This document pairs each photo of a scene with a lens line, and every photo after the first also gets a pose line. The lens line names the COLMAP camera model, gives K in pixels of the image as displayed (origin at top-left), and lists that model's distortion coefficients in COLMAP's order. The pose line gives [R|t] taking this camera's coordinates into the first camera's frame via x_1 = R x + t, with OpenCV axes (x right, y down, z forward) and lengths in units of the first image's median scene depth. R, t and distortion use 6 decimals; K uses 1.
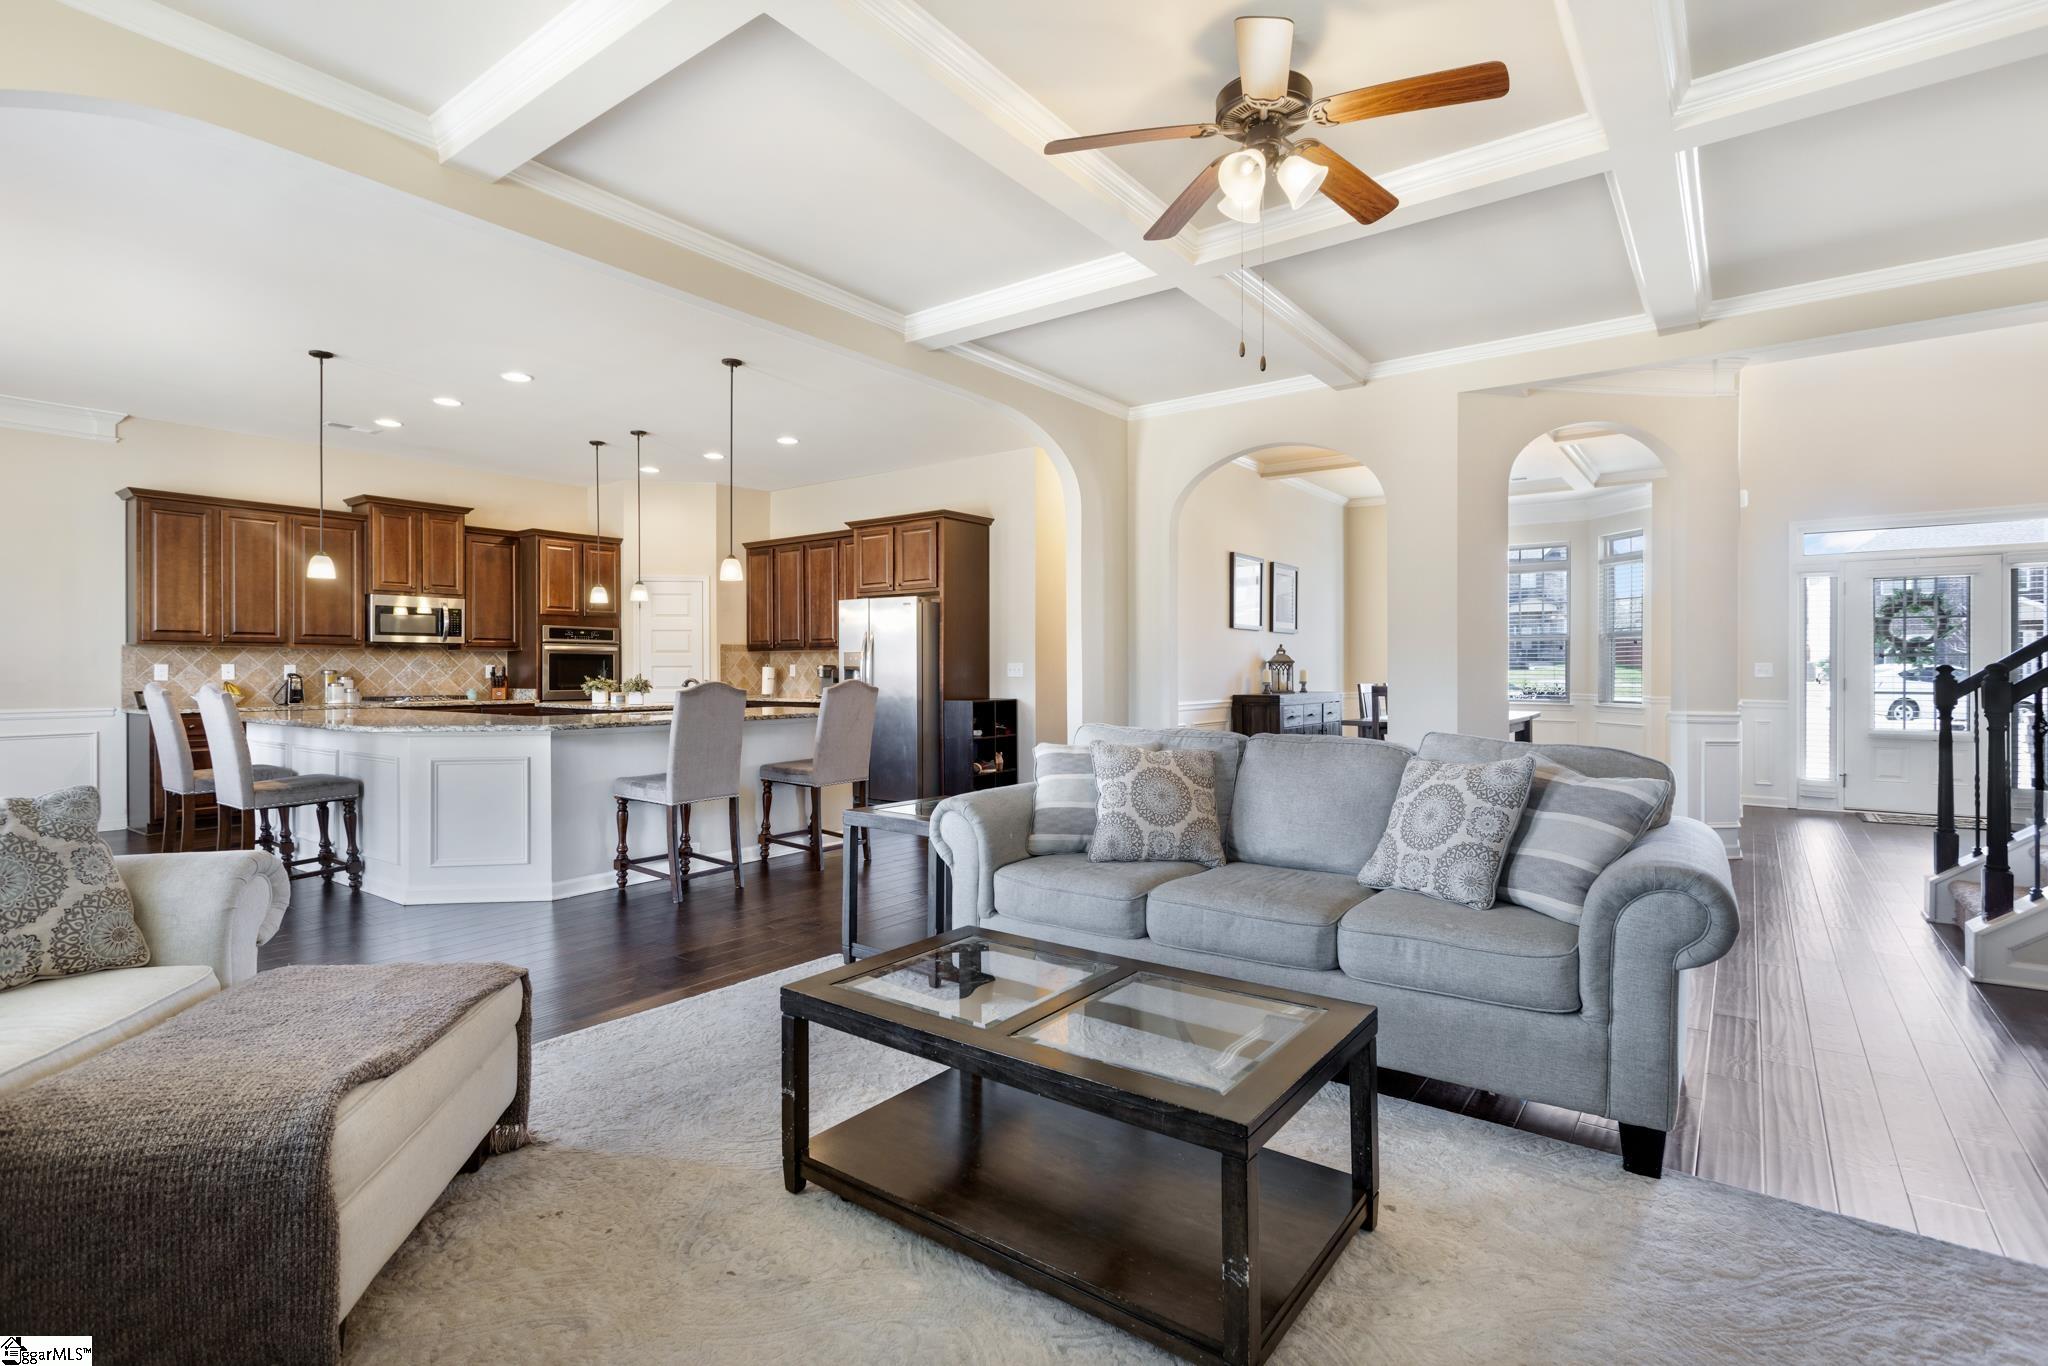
lens RADIAL K [[963.6, 0, 1033.9], [0, 963.6, 675.3], [0, 0, 1]] dist [-0.000027, 0.000067]
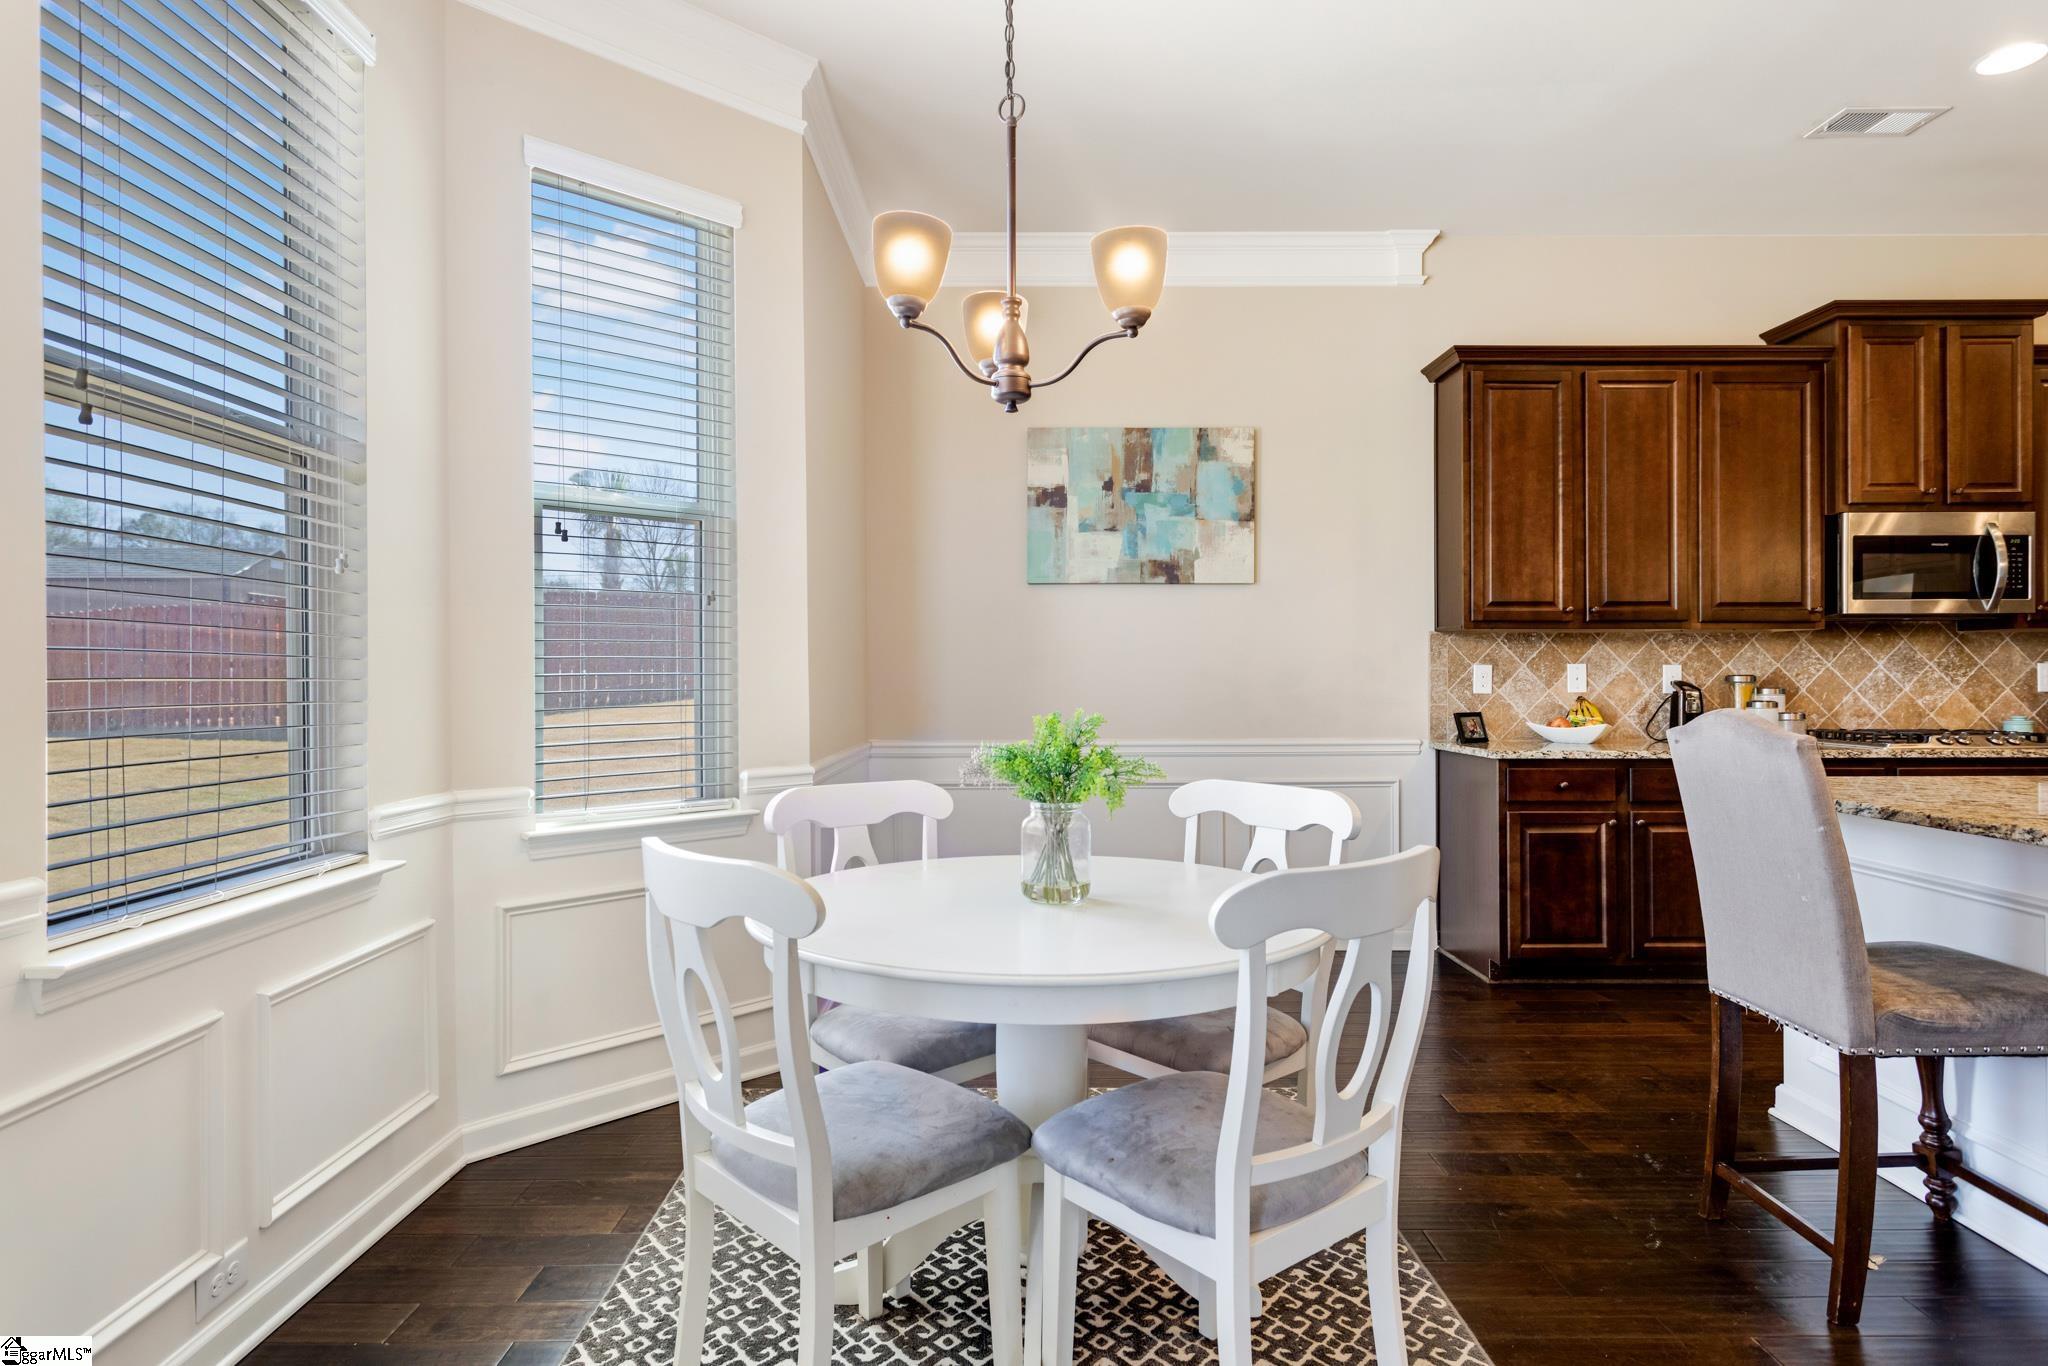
lens RADIAL K [[1187.5, 0, 1024.0], [0, 1187.5, 683.0], [0, 0, 1]] dist [0.025187, -0.000212]
pose [[0.599746, 0.008684, -0.800144, -0.493648], [-0.003097, 0.999959, 0.008532, -0.005726], [0.800185, -0.002639, 0.599748, 0.356654]]
